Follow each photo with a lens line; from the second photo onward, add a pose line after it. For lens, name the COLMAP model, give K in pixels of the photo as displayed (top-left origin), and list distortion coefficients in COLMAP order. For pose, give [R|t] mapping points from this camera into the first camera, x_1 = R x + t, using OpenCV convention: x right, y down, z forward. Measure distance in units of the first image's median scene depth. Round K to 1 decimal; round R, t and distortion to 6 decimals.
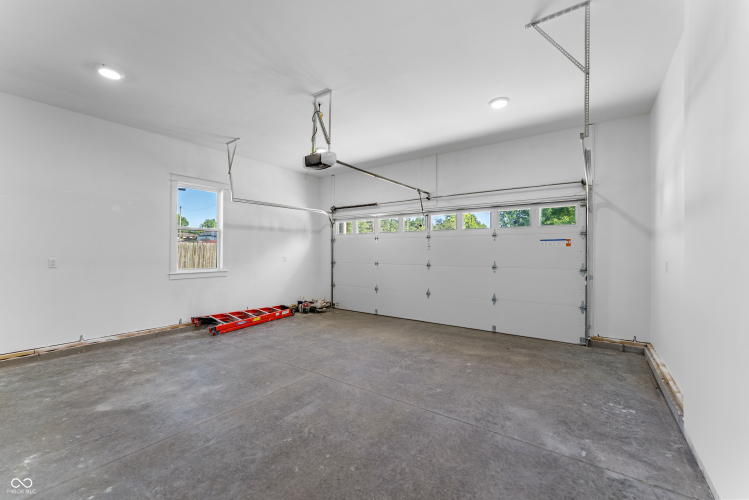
lens RADIAL K [[305.4, 0, 374.5], [0, 305.4, 250.0], [0, 0, 1]] dist [-0.000627, 0.000047]
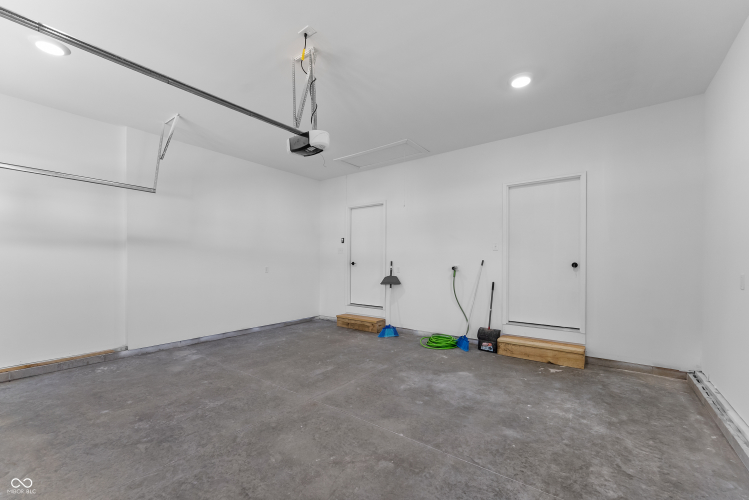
lens RADIAL K [[305.4, 0, 374.5], [0, 305.4, 250.0], [0, 0, 1]] dist [-0.000627, 0.000047]
pose [[-0.999833, -0.003923, 0.017859, -0.395219], [-0.004764, 0.998871, -0.047268, 0.014839], [-0.017654, -0.047345, -0.998723, 1.932196]]
